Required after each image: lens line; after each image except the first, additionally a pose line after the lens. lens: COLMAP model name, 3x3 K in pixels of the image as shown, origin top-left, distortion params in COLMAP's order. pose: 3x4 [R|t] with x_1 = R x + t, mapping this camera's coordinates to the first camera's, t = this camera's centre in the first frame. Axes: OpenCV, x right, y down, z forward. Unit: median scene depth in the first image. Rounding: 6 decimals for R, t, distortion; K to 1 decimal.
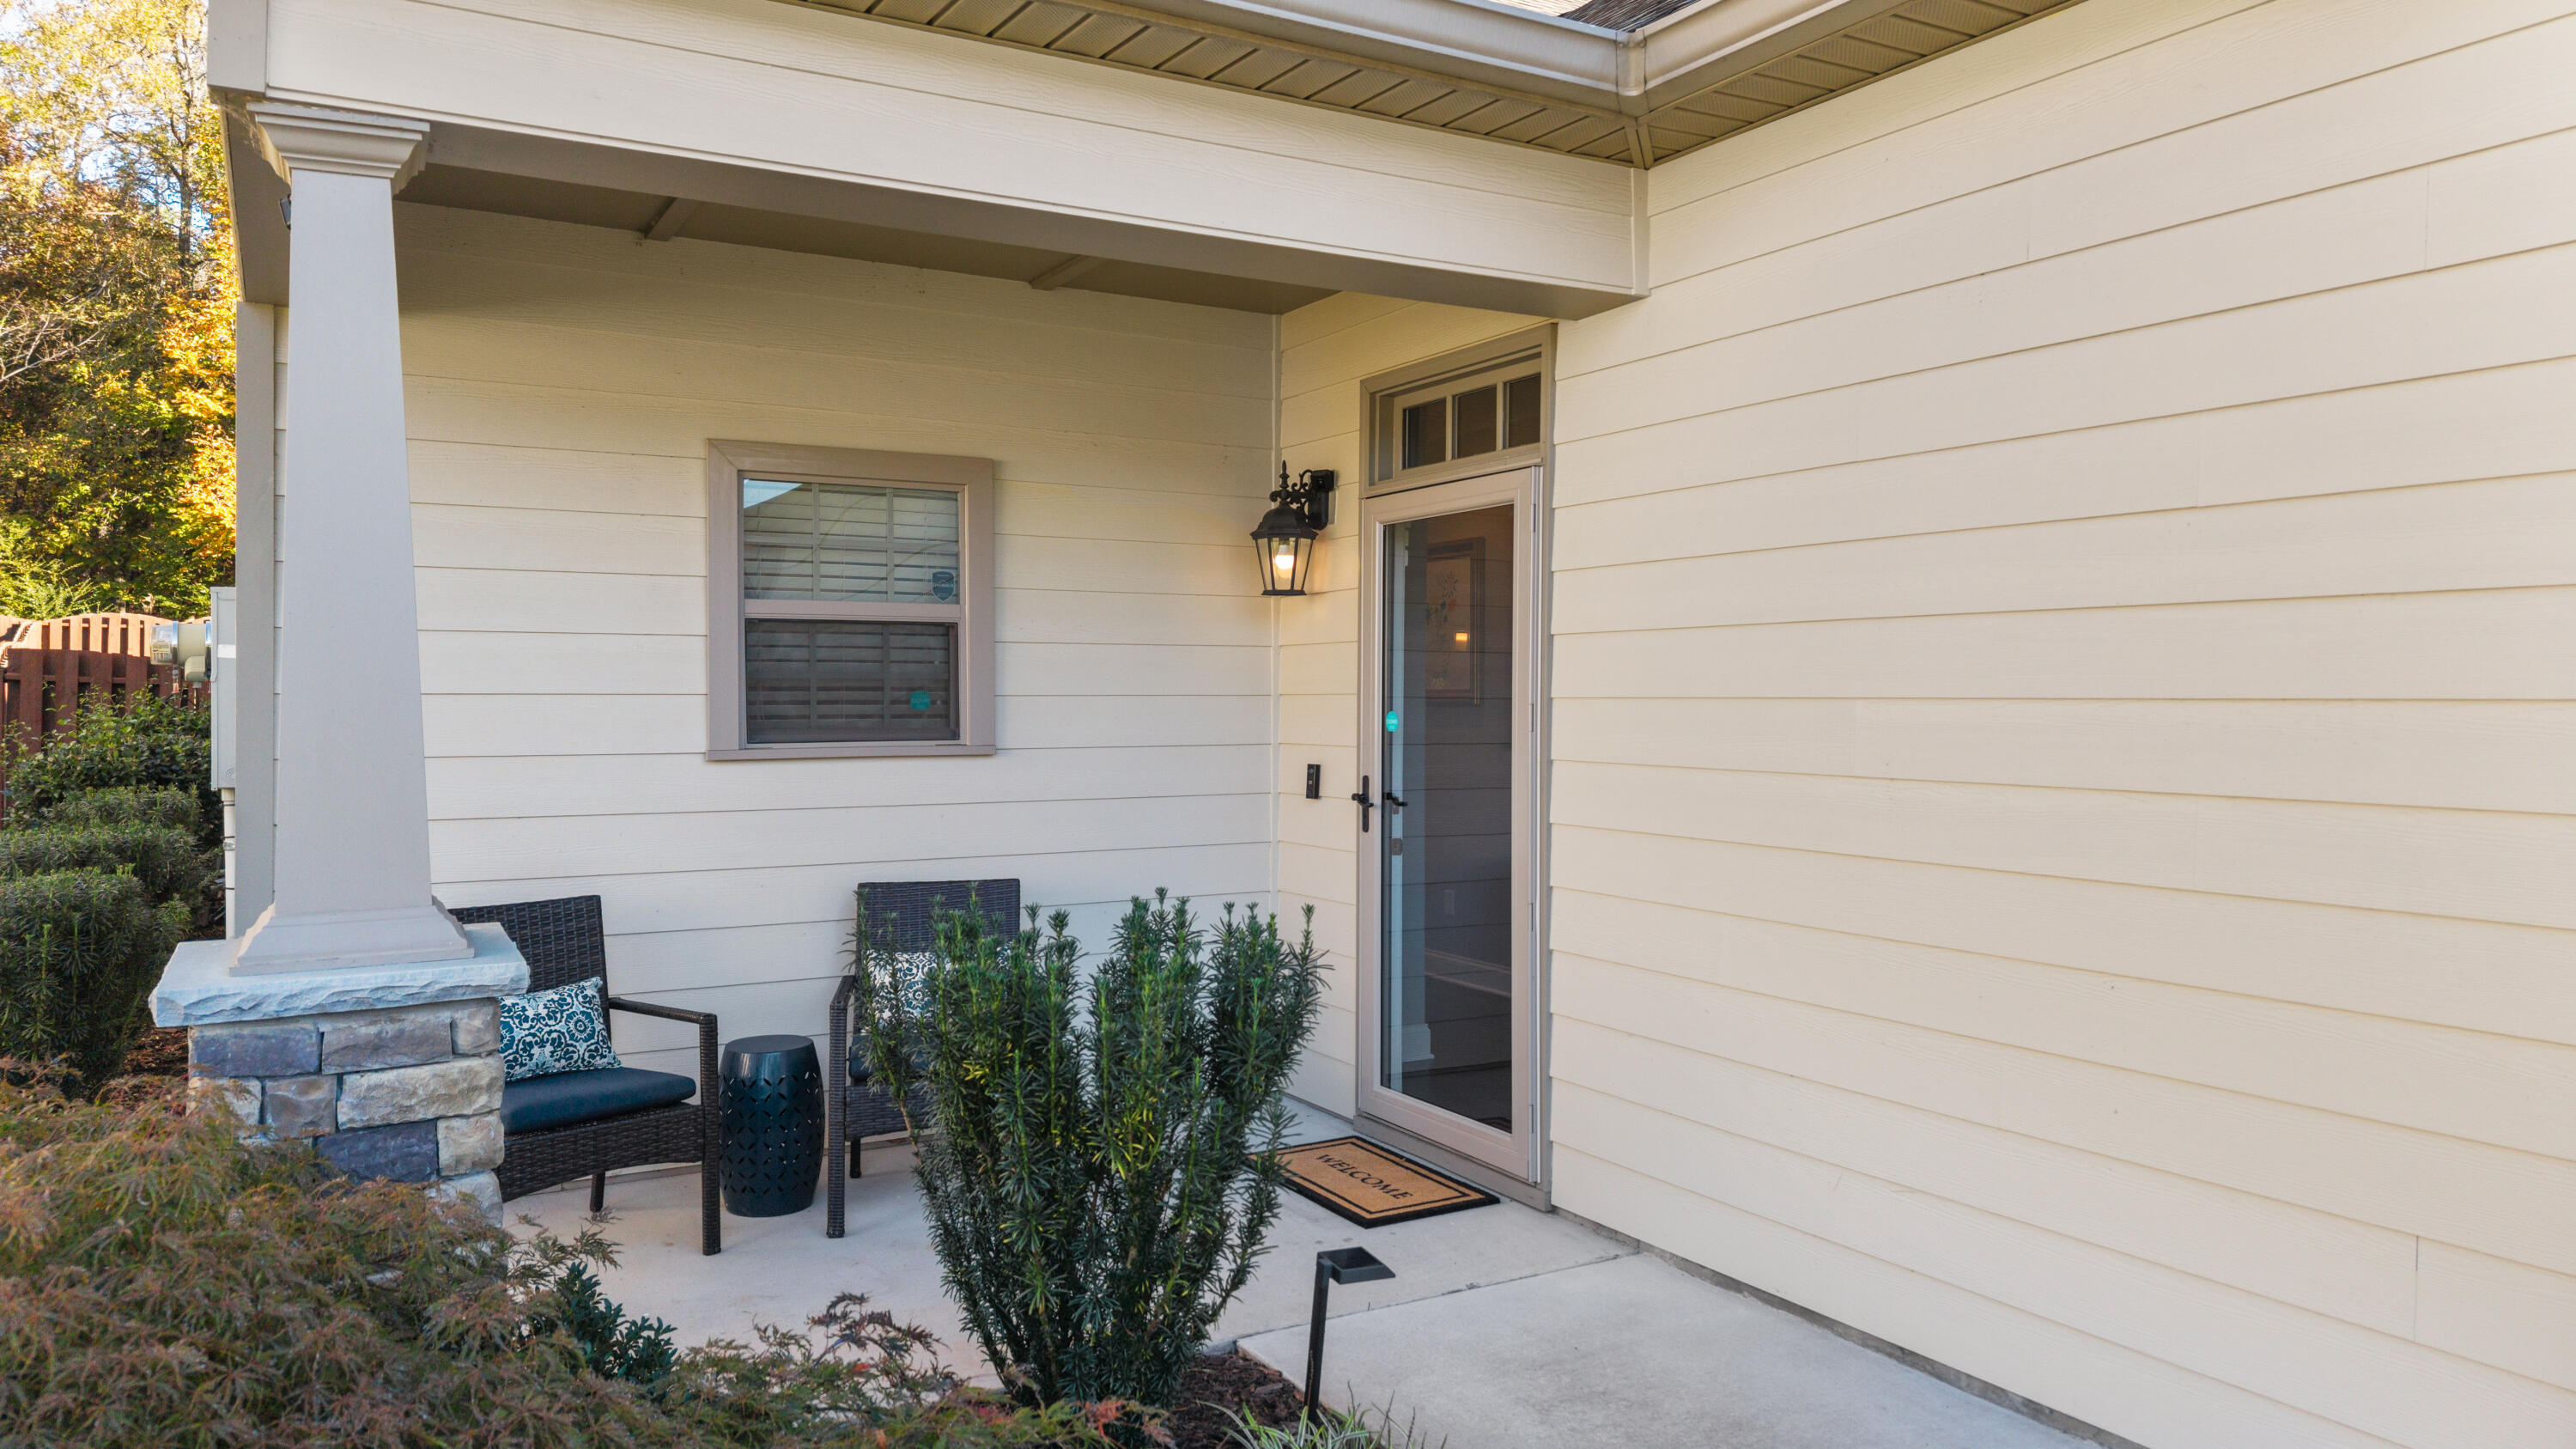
lens RADIAL K [[1740.6, 0, 1266.7], [0, 1740.6, 682.2], [0, 0, 1]] dist [0.054968, -0.062908]
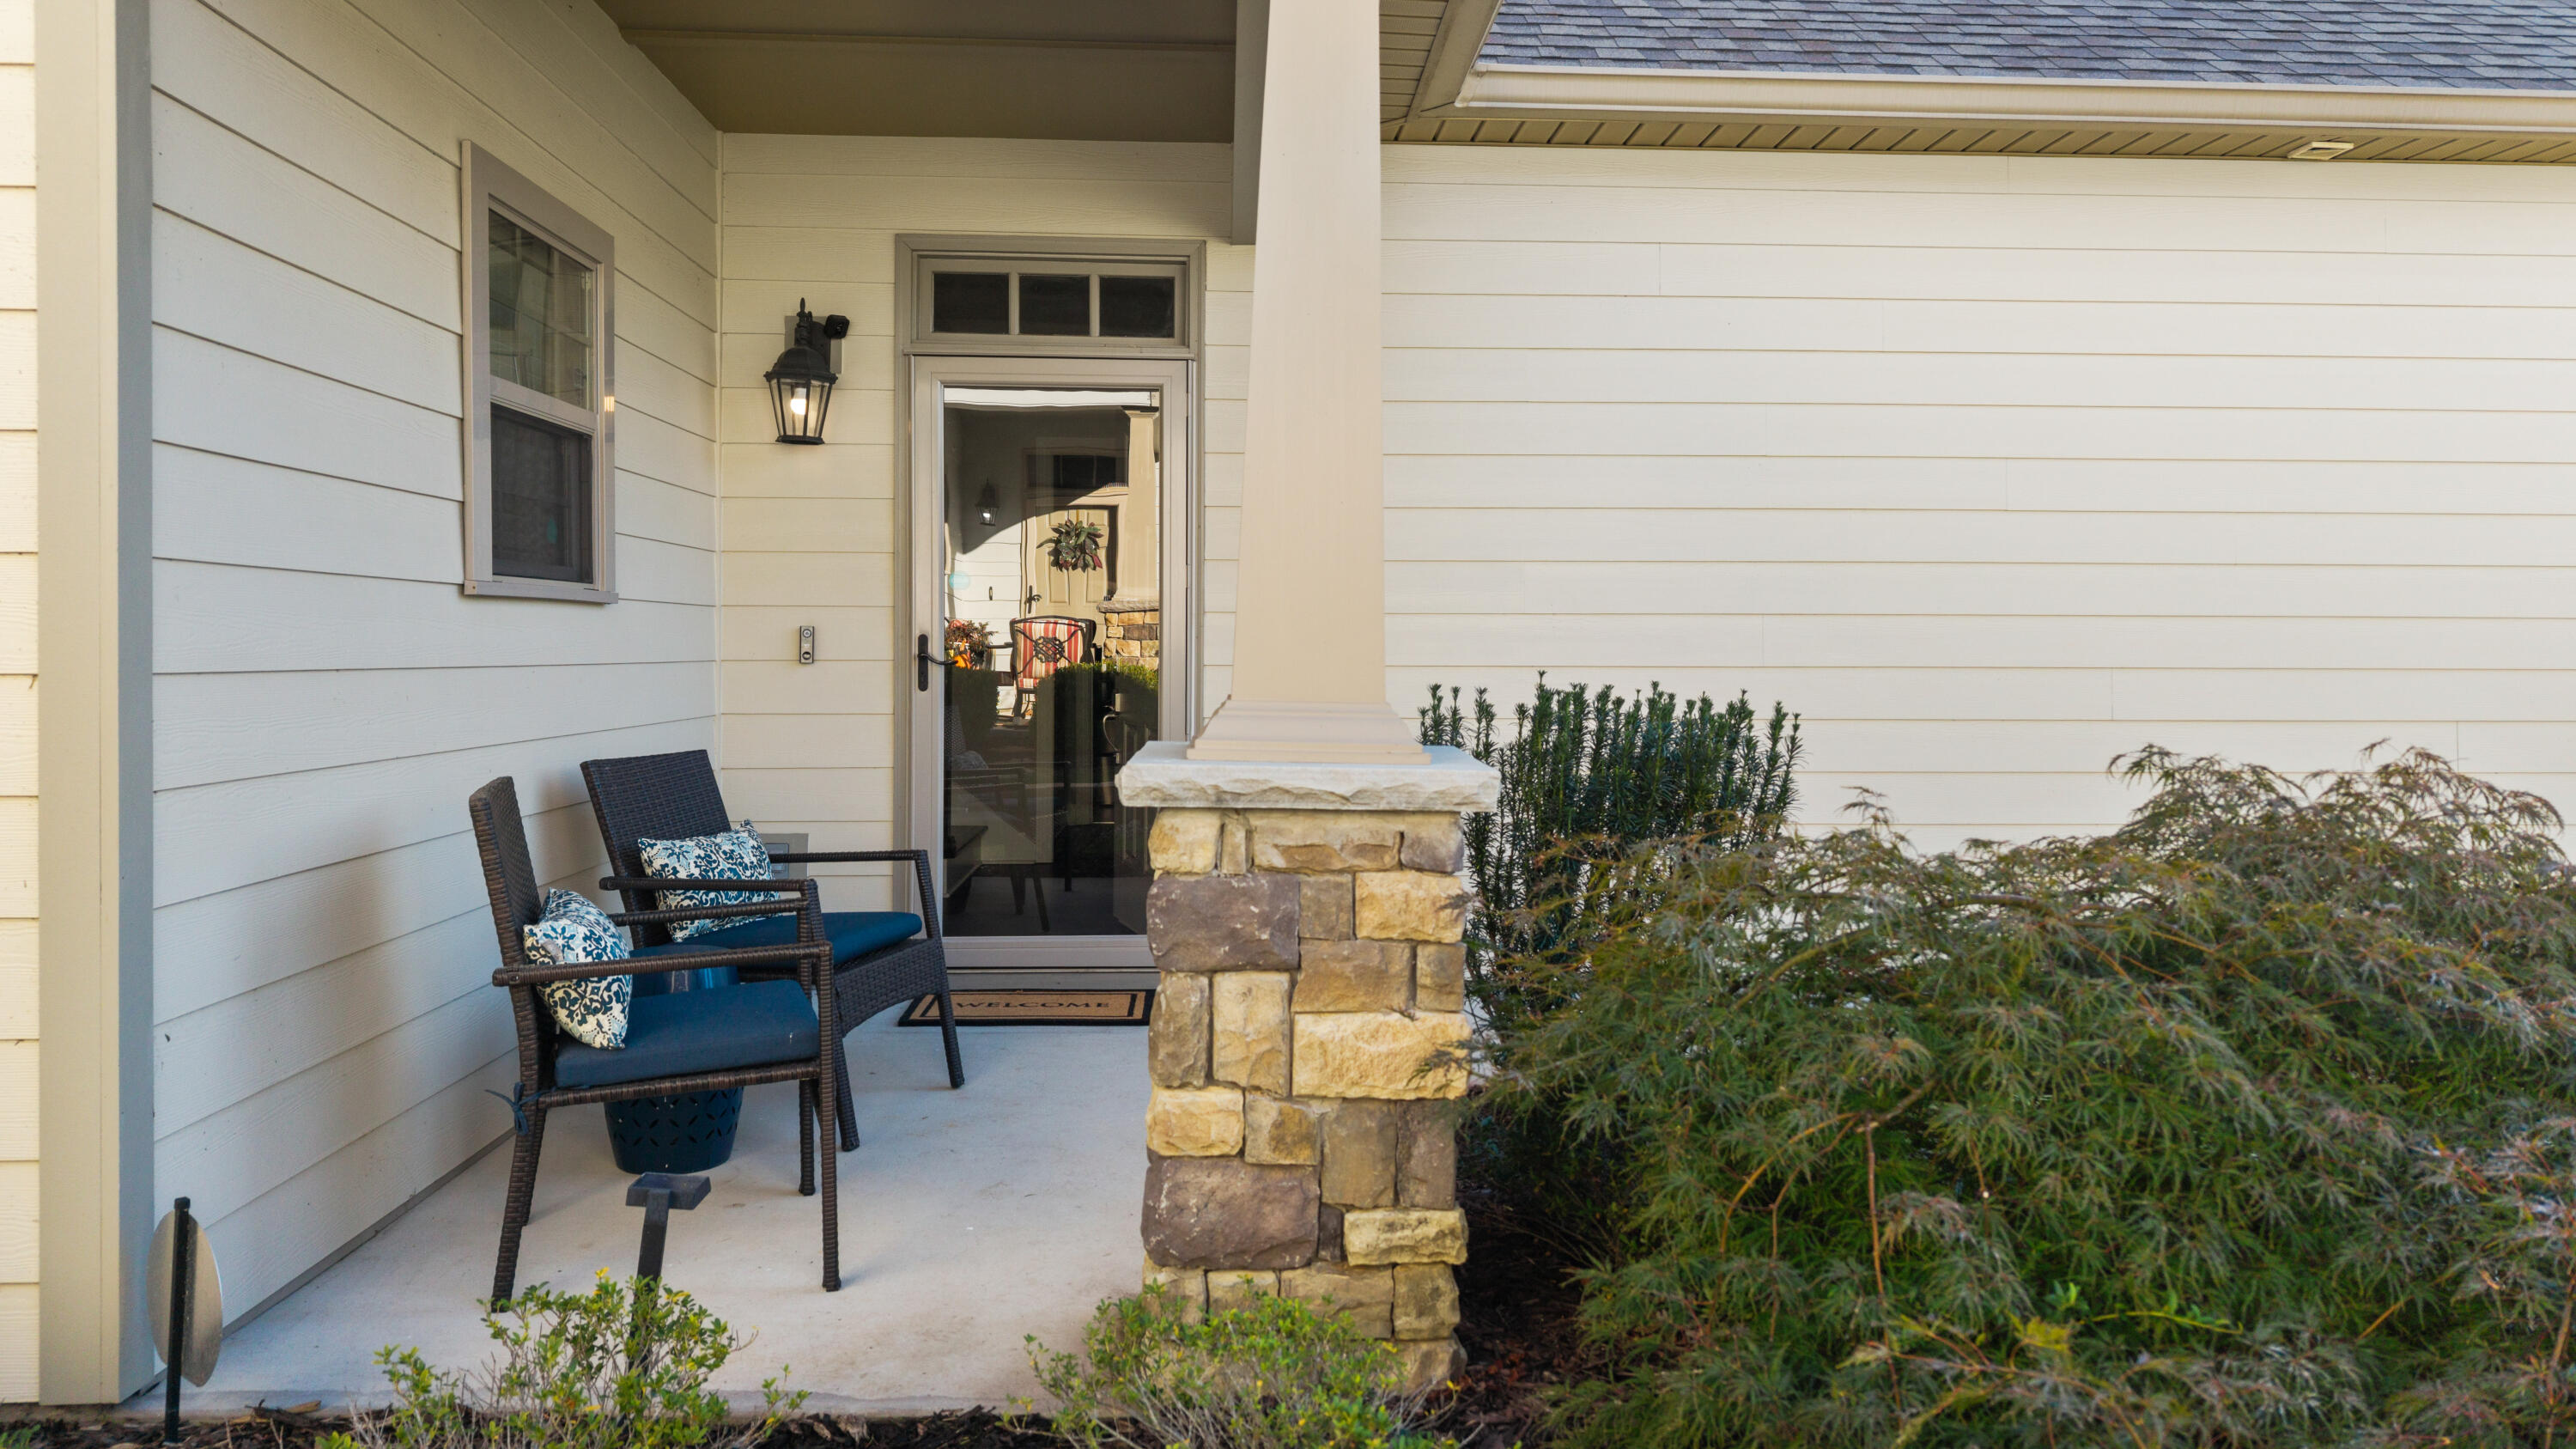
lens RADIAL K [[1740.6, 0, 1266.7], [0, 1740.6, 682.2], [0, 0, 1]] dist [0.054968, -0.062908]
pose [[0.447202, -0.017985, 0.894252, -0.756979], [-0.014642, 0.999517, 0.027425, 0.051840], [-0.894313, -0.025358, 0.446722, 0.371225]]
